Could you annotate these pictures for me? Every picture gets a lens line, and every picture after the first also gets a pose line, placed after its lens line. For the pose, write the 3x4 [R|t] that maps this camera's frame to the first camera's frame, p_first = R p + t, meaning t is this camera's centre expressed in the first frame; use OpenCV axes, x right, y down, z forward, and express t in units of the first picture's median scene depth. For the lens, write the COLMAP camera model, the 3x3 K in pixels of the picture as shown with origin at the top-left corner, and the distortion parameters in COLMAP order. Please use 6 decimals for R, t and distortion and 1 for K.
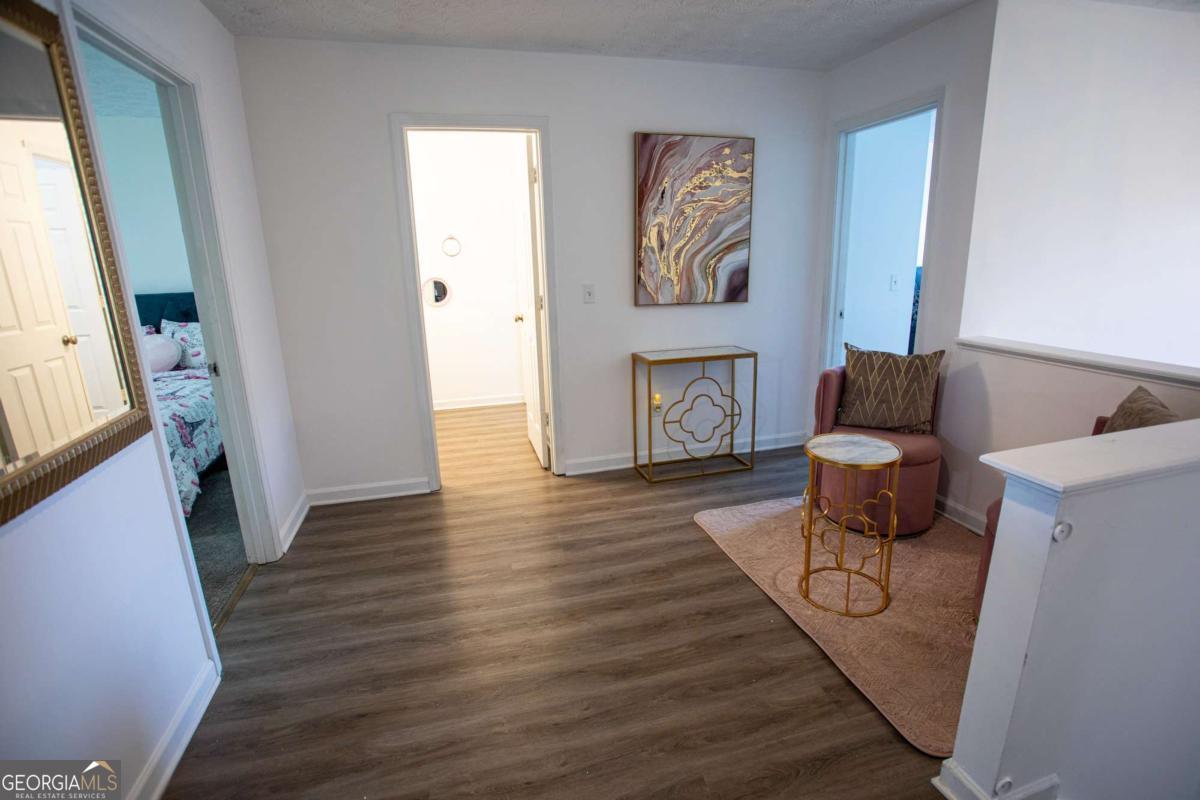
lens RADIAL K [[590.0, 0, 602.9], [0, 590.0, 400.5], [0, 0, 1]] dist [-0.061308, 0.029317]
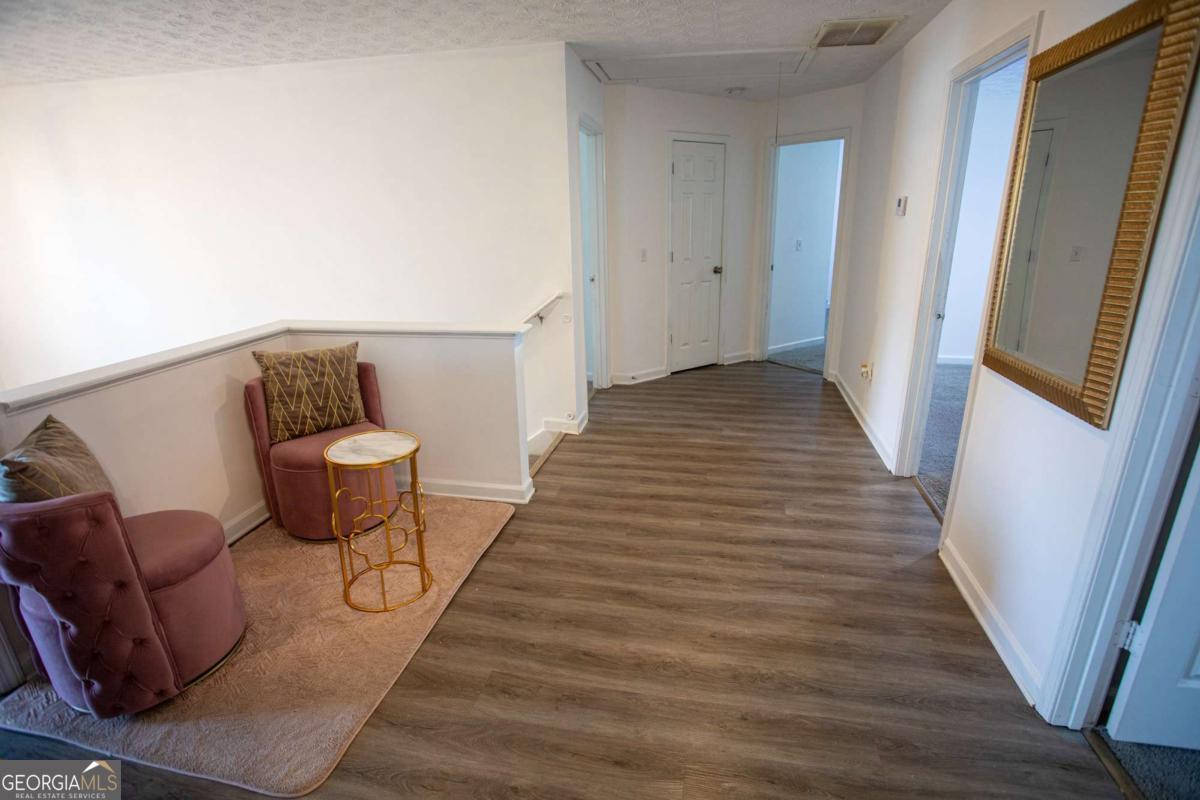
lens RADIAL K [[590.0, 0, 608.0], [0, 590.0, 409.8], [0, 0, 1]] dist [-0.061308, 0.029317]
pose [[-0.900045, -0.099876, 0.424197, -0.369094], [0.145156, 0.849096, 0.507904, -0.436230], [-0.410911, 0.518711, -0.749727, 1.583606]]
